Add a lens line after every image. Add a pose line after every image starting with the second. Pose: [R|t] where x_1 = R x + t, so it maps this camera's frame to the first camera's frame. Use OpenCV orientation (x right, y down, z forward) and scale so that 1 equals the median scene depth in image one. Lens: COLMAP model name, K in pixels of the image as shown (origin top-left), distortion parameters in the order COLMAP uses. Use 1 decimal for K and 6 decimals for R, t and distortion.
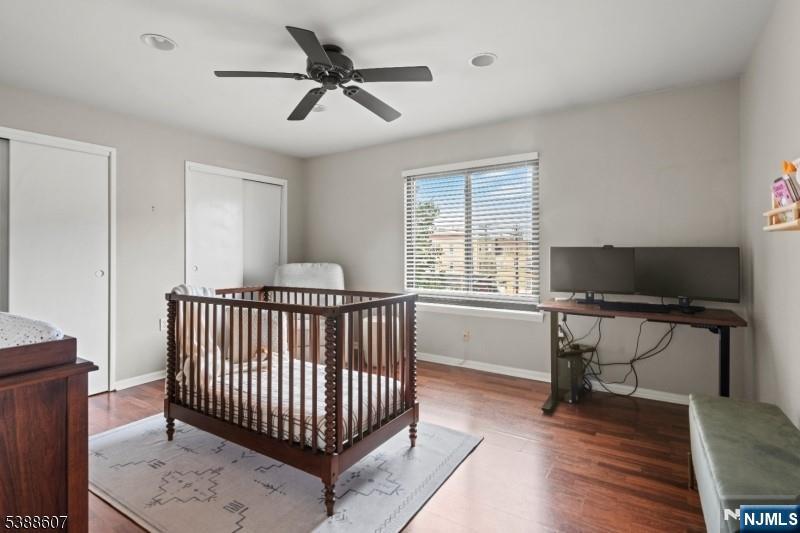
lens RADIAL K [[395.6, 0, 401.9], [0, 395.6, 247.7], [0, 0, 1]] dist [-0.000098, -0.000028]
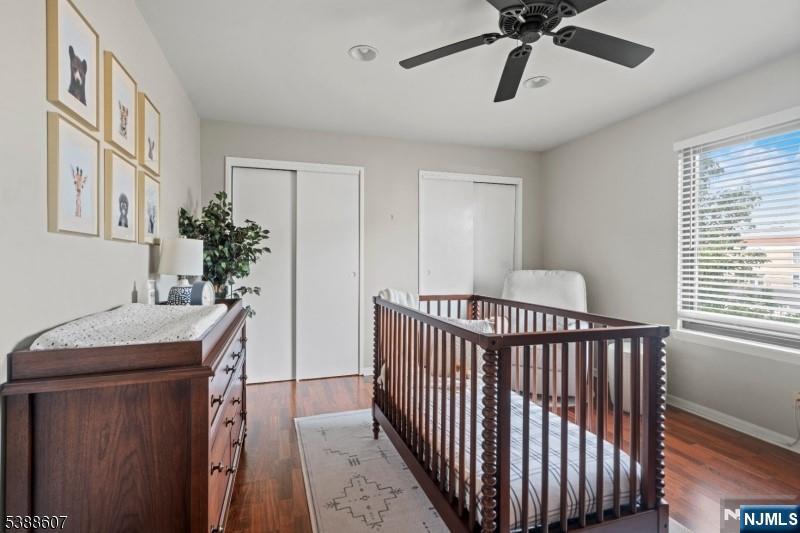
lens RADIAL K [[379.5, 0, 399.6], [0, 379.5, 258.3], [0, 0, 1]] dist [0.002039, 0.000567]
pose [[0.772279, 0.007320, -0.635241, 0.085798], [0.001210, 0.999915, 0.012993, 0.002508], [0.635282, -0.010803, 0.772205, 0.269170]]
